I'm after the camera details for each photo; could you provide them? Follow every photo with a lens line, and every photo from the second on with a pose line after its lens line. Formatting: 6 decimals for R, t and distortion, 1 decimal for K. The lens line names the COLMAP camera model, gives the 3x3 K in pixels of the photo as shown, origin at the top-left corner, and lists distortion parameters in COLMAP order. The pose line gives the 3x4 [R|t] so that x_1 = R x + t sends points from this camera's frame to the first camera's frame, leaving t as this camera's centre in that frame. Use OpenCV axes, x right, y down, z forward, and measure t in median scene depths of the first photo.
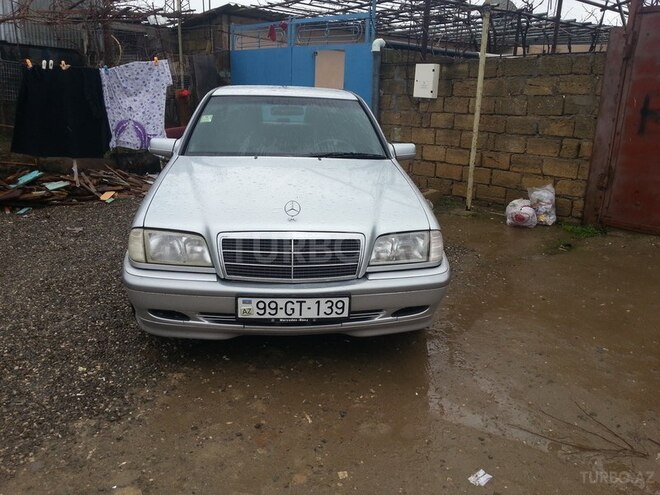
lens RADIAL K [[519.1, 0, 330.7], [0, 519.1, 247.3], [0, 0, 1]] dist [-0.028945, 0.014699]
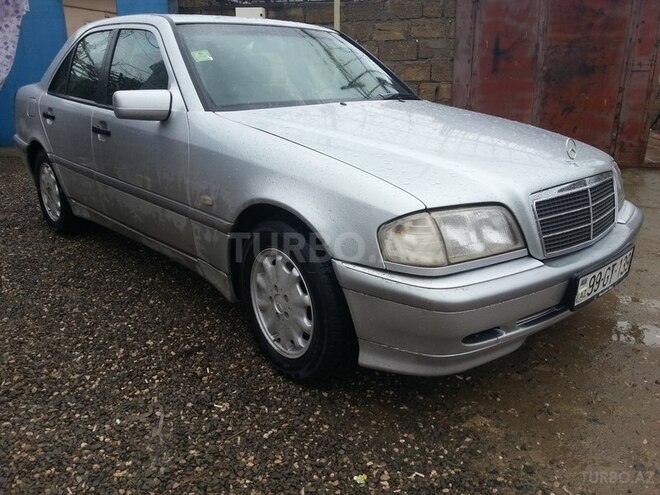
lens RADIAL K [[519.1, 0, 331.9], [0, 519.1, 266.6], [0, 0, 1]] dist [-0.028945, 0.014699]
pose [[0.798837, -0.238523, 0.552237, -0.380243], [0.191853, 0.971108, 0.141919, -0.038521], [-0.570133, -0.007422, 0.821519, 0.273397]]
